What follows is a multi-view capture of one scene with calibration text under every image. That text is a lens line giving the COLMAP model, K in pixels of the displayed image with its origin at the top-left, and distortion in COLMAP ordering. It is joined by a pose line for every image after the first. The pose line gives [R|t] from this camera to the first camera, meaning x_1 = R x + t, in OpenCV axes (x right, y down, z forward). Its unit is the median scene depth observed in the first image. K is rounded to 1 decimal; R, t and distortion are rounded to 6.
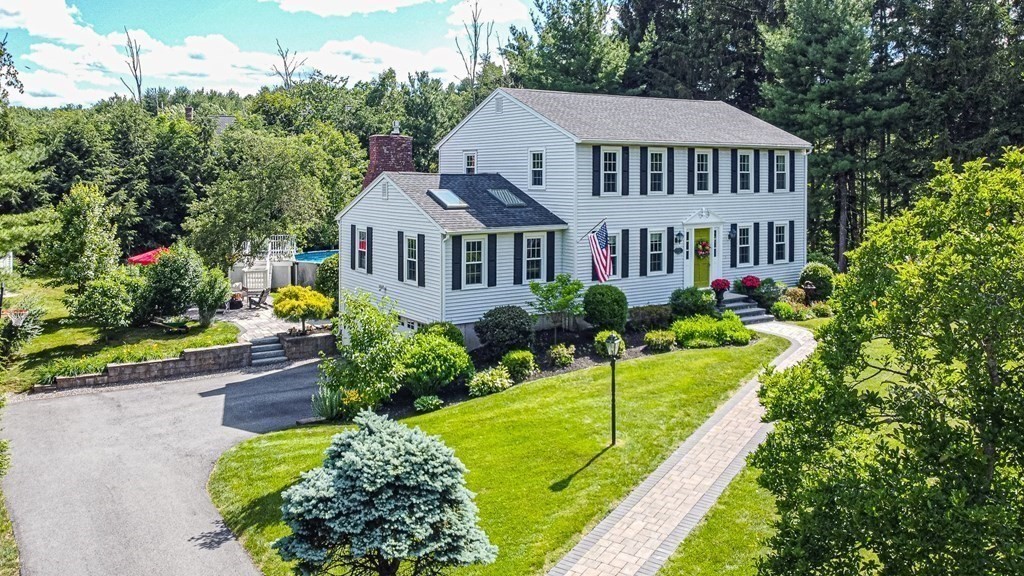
lens RADIAL K [[798.5, 0, 451.5], [0, 798.5, 194.1], [0, 0, 1]] dist [-0.006906, -0.003961]
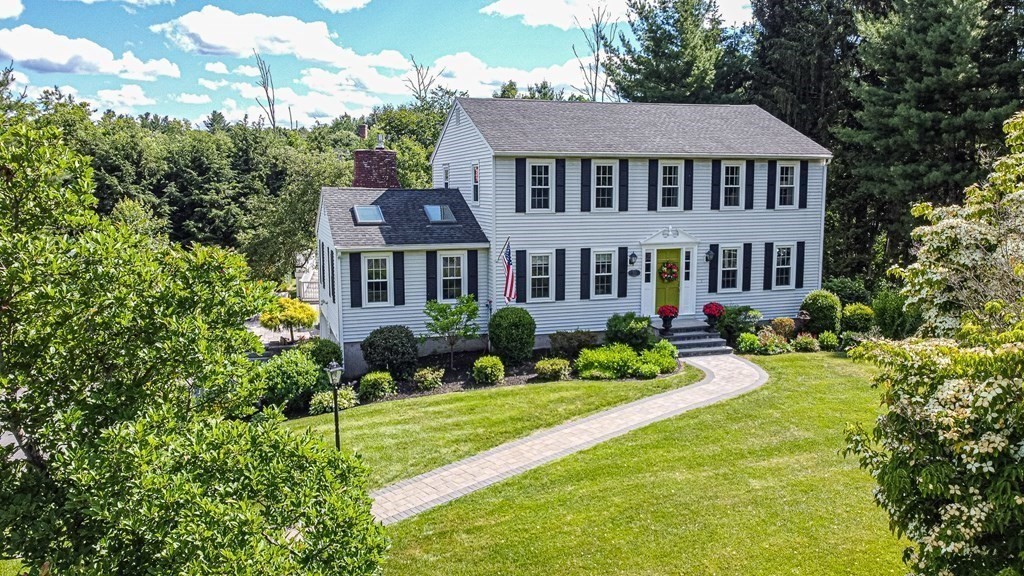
lens RADIAL K [[776.8, 0, 507.8], [0, 776.8, 289.4], [0, 0, 1]] dist [-0.005633, -0.006919]
pose [[0.969171, 0.029202, -0.244654, 0.358047], [-0.003075, 0.994308, 0.106496, -0.004834], [0.246372, -0.102460, 0.963744, 0.100761]]
